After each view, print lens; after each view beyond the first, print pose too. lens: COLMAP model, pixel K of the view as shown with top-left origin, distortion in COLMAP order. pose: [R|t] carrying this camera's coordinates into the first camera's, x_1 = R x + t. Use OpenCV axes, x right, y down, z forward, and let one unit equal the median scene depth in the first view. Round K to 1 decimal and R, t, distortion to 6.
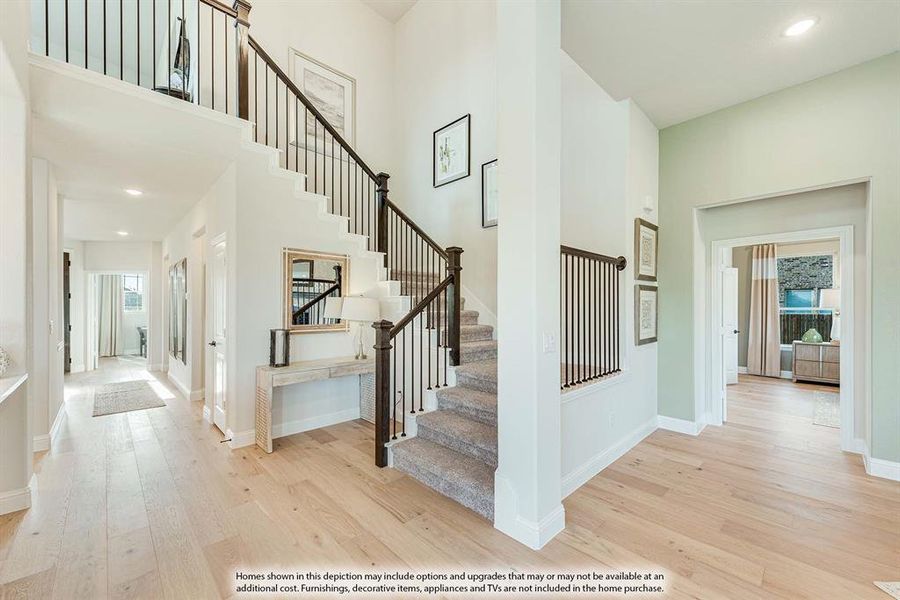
lens RADIAL K [[353.1, 0, 453.0], [0, 353.1, 307.4], [0, 0, 1]] dist [0.009370, -0.001086]
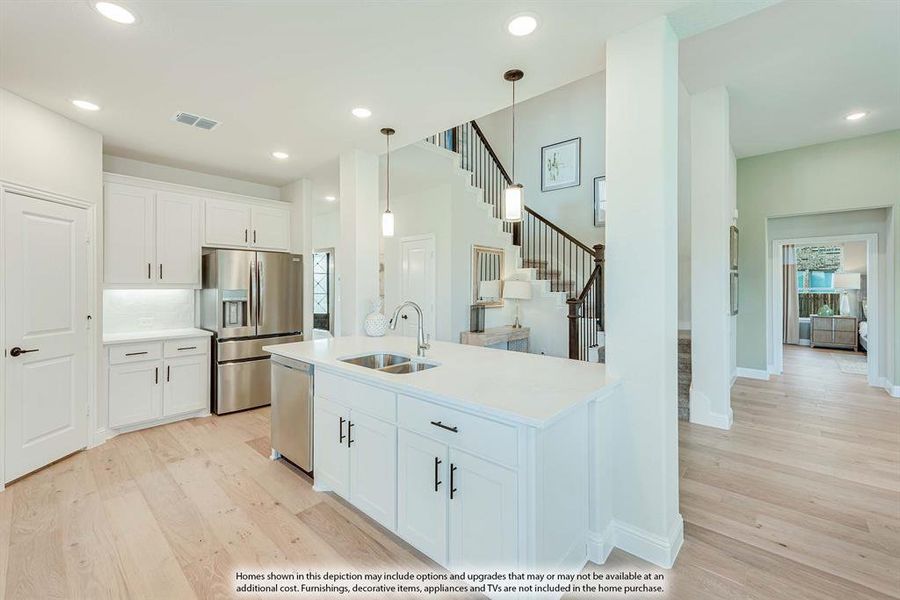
lens RADIAL K [[372.2, 0, 442.3], [0, 372.2, 285.8], [0, 0, 1]] dist [0.008517, -0.000641]
pose [[0.998521, -0.001500, 0.054343, -0.624721], [0.001729, 0.999990, -0.004163, -0.006299], [-0.054337, 0.004251, 0.998514, -0.374370]]
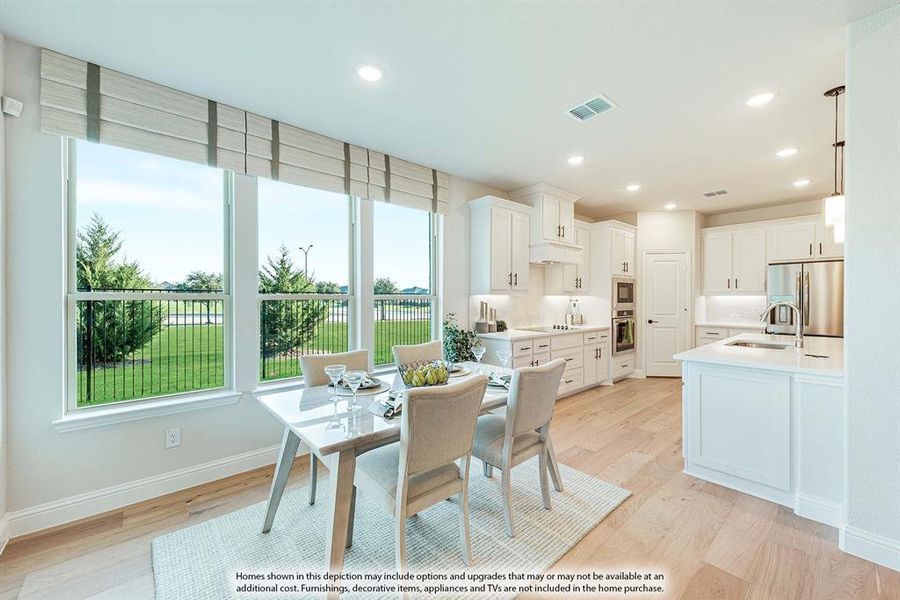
lens RADIAL K [[353.1, 0, 449.7], [0, 353.1, 298.3], [0, 0, 1]] dist [0.009370, -0.001086]
pose [[-0.057976, 0.000747, -0.998318, 0.192292], [-0.002324, 0.999997, 0.000884, 0.010929], [0.998315, 0.002371, -0.057975, -0.416577]]
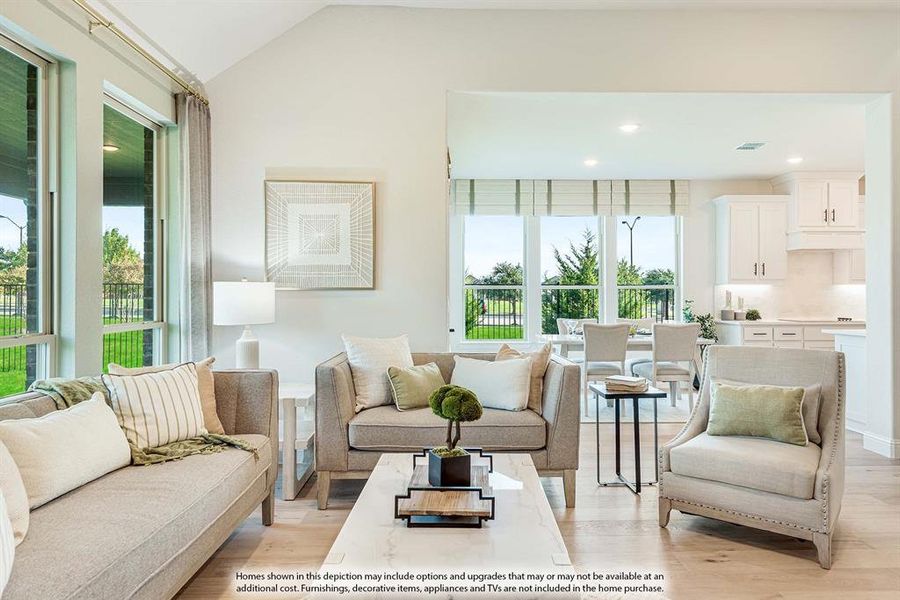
lens RADIAL K [[583.6, 0, 454.6], [0, 583.6, 290.9], [0, 0, 1]] dist [0.002983, -0.000012]
pose [[-0.685717, -0.005773, -0.727845, 1.136825], [-0.000992, 0.999975, -0.006998, 0.036415], [0.727867, -0.004076, -0.685706, 0.298985]]
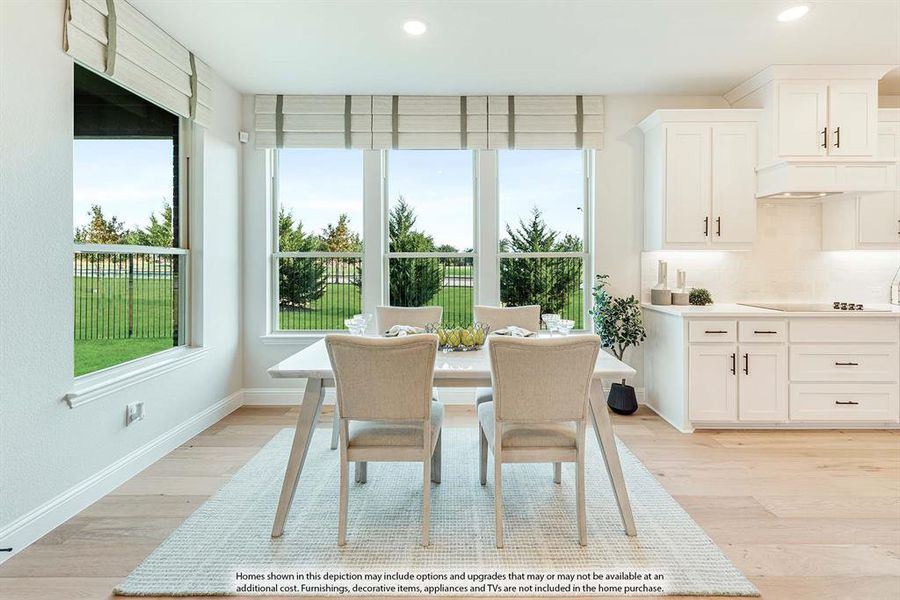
lens RADIAL K [[405.5, 0, 458.1], [0, 405.5, 263.9], [0, 0, 1]] dist [0.013075, -0.001861]
pose [[-0.699935, 0.000169, -0.714206, 0.046493], [-0.001741, 0.999997, 0.001944, 0.028472], [0.714204, 0.002604, -0.699932, -0.066934]]
